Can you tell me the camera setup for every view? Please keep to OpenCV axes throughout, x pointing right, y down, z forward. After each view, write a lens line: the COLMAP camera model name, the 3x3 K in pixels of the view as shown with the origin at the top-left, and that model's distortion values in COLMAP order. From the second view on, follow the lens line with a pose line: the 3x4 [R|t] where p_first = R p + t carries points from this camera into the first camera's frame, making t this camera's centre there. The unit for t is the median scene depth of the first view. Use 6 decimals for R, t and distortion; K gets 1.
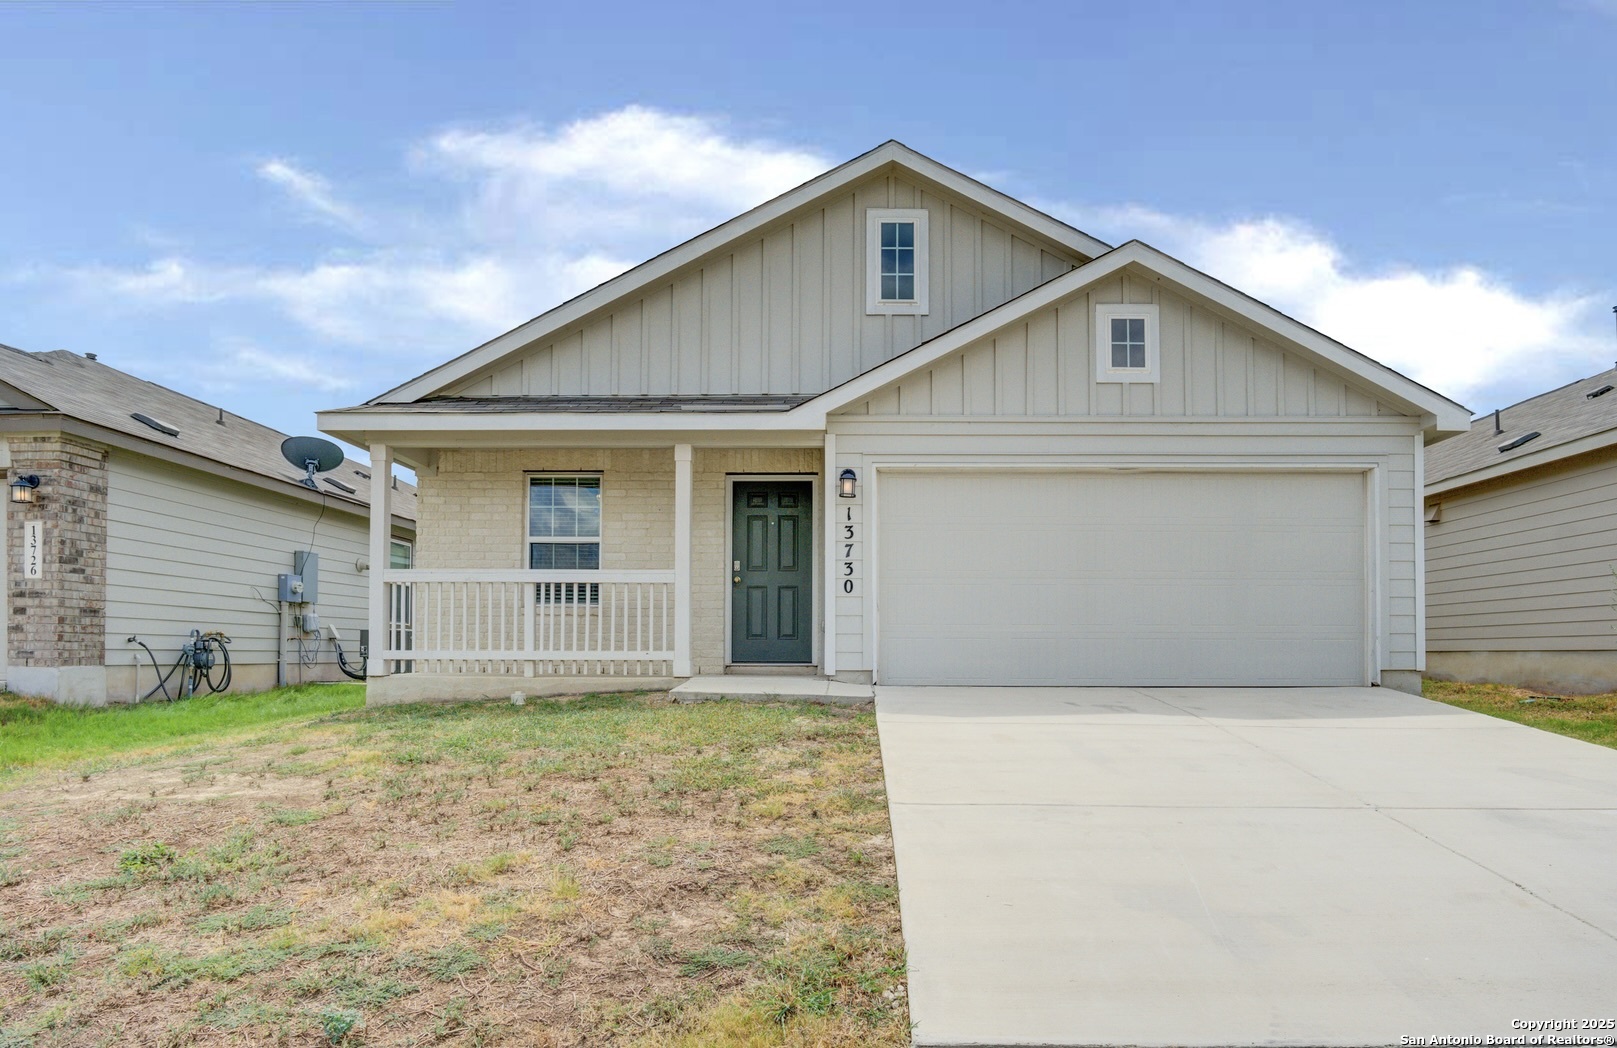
lens RADIAL K [[893.2, 0, 818.1], [0, 893.2, 630.2], [0, 0, 1]] dist [-0.028569, 0.004111]
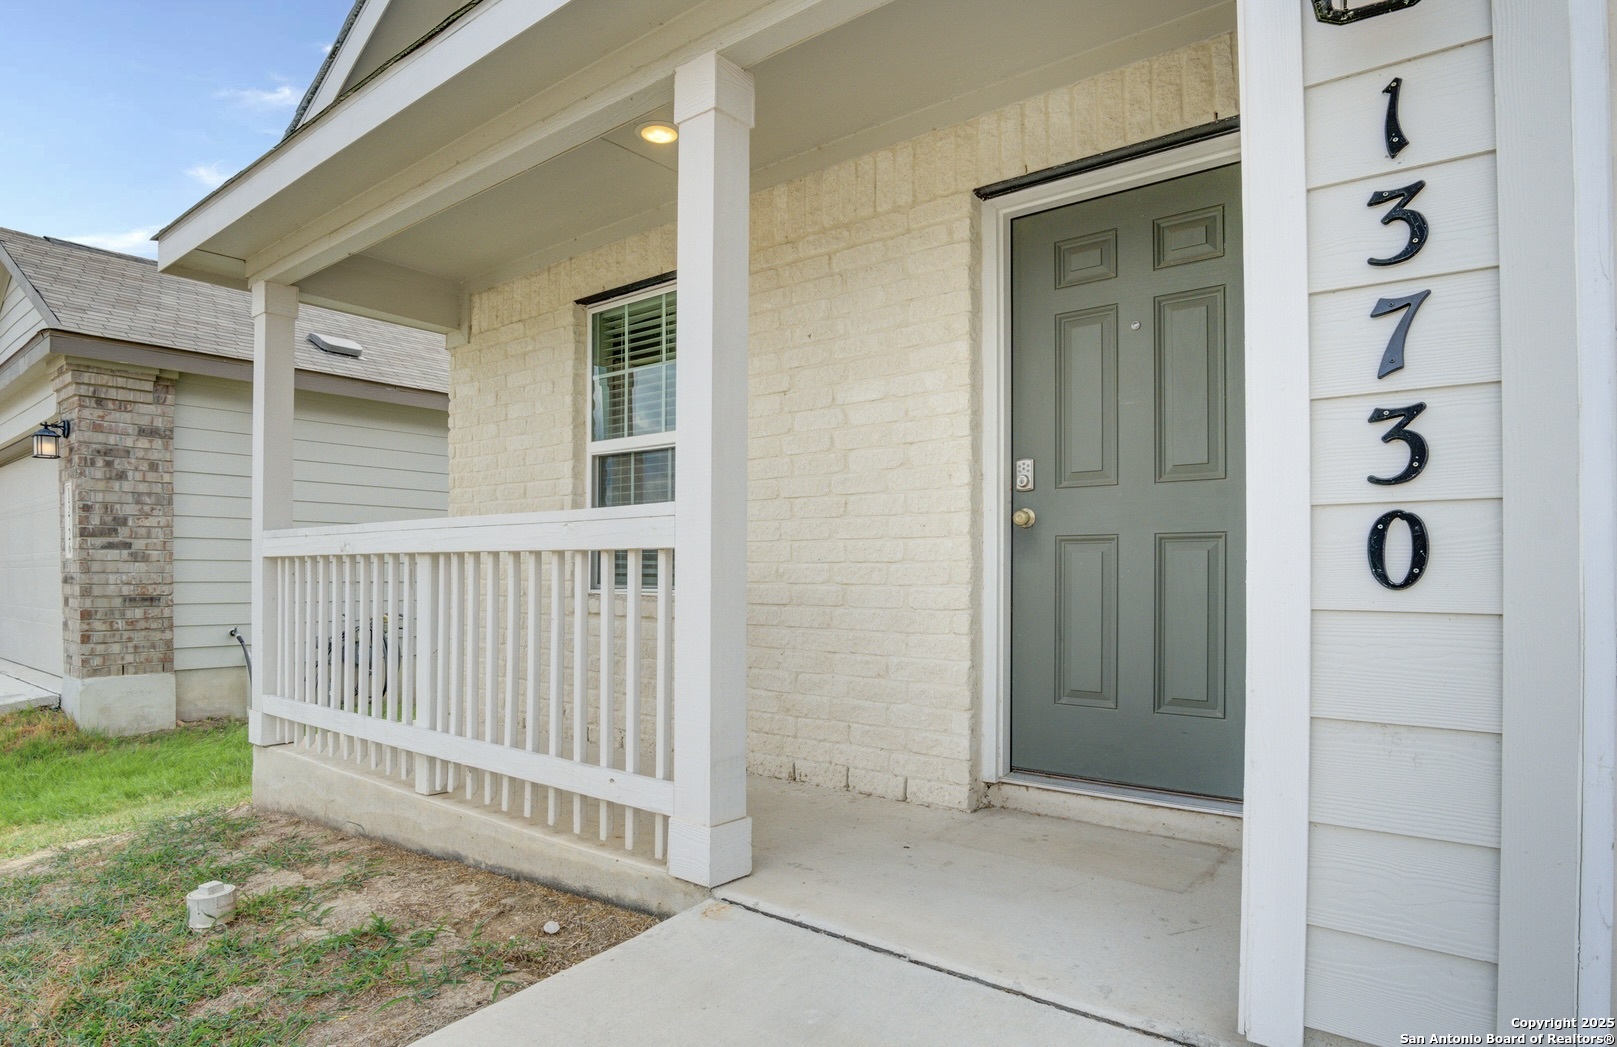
lens RADIAL K [[893.2, 0, 781.9], [0, 893.2, 567.2], [0, 0, 1]] dist [-0.028569, 0.004111]
pose [[0.790913, -0.007735, -0.611879, 0.041563], [0.015496, 0.999853, 0.007392, -0.046549], [0.611732, -0.015328, 0.790917, 0.761835]]
